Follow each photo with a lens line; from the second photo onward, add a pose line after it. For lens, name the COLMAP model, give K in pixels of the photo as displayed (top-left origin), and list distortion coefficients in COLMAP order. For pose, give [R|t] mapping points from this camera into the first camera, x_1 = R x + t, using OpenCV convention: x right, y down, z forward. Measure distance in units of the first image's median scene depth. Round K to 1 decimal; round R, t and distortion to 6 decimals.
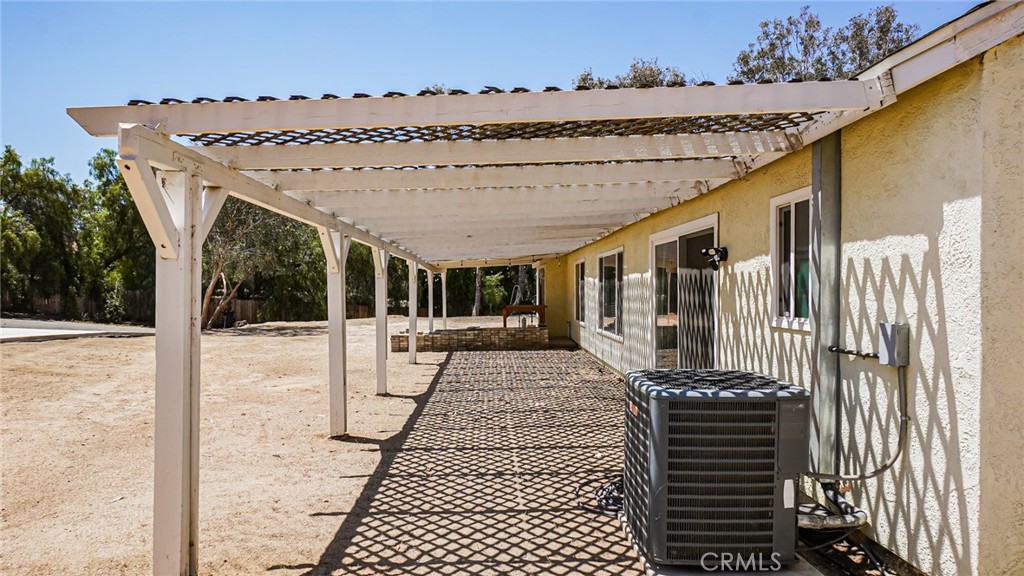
lens RADIAL K [[601.7, 0, 524.2], [0, 601.7, 301.1], [0, 0, 1]] dist [-0.007298, -0.002004]
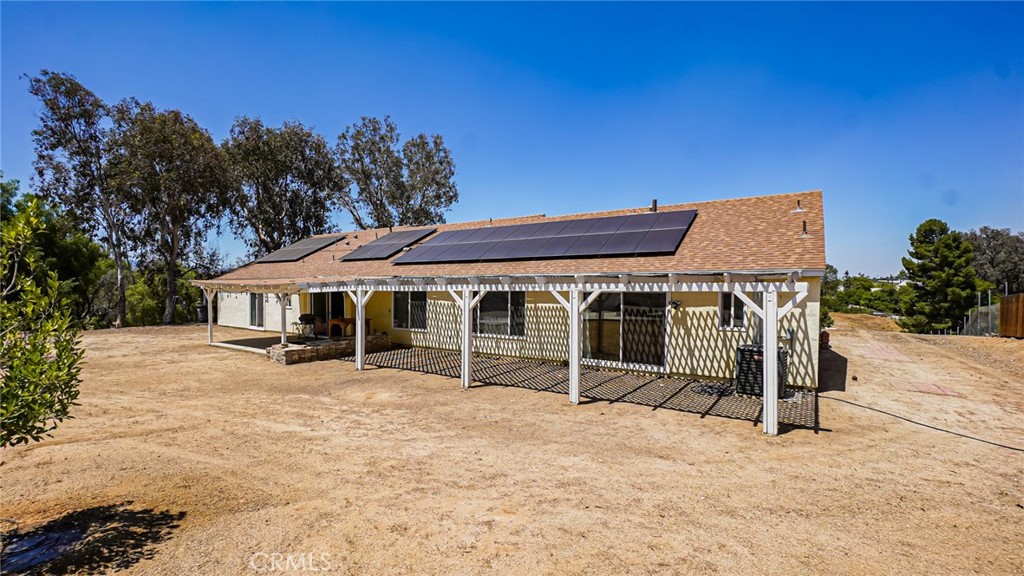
lens RADIAL K [[458.5, 0, 488.3], [0, 458.5, 296.0], [0, 0, 1]] dist [-0.001087, 0.001087]
pose [[0.615485, -0.005546, 0.788129, -3.238795], [0.006470, 0.999977, 0.001984, -0.212584], [-0.788122, 0.003878, 0.615507, 0.696344]]
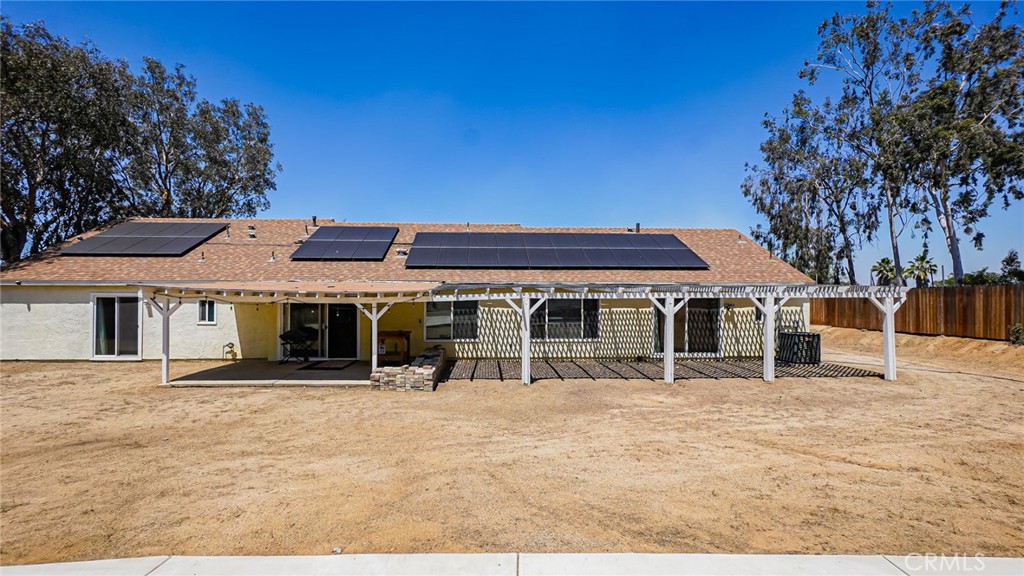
lens RADIAL K [[458.5, 0, 511.6], [0, 458.5, 292.7], [0, 0, 1]] dist [-0.001087, 0.001087]
pose [[0.005474, 0.004803, 0.999973, -4.462526], [0.016265, 0.999856, -0.004892, -0.290615], [-0.999853, 0.016291, 0.005396, 4.118959]]
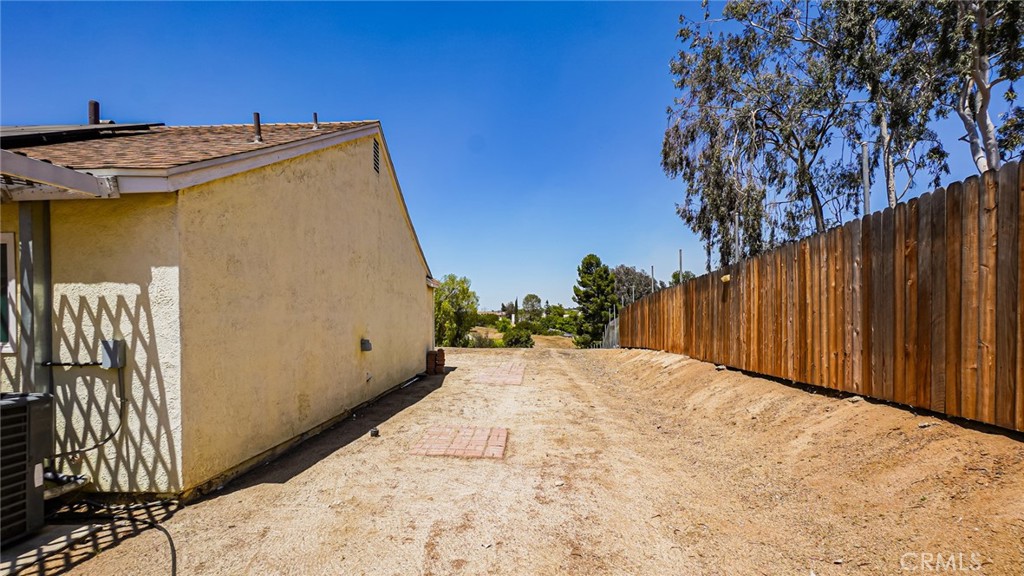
lens RADIAL K [[458.5, 0, 510.2], [0, 458.5, 326.9], [0, 0, 1]] dist [-0.001087, 0.001087]
pose [[0.094621, -0.014213, 0.995412, -0.453176], [0.021737, 0.999689, 0.012208, 0.011111], [-0.995276, 0.020482, 0.094901, -0.117564]]
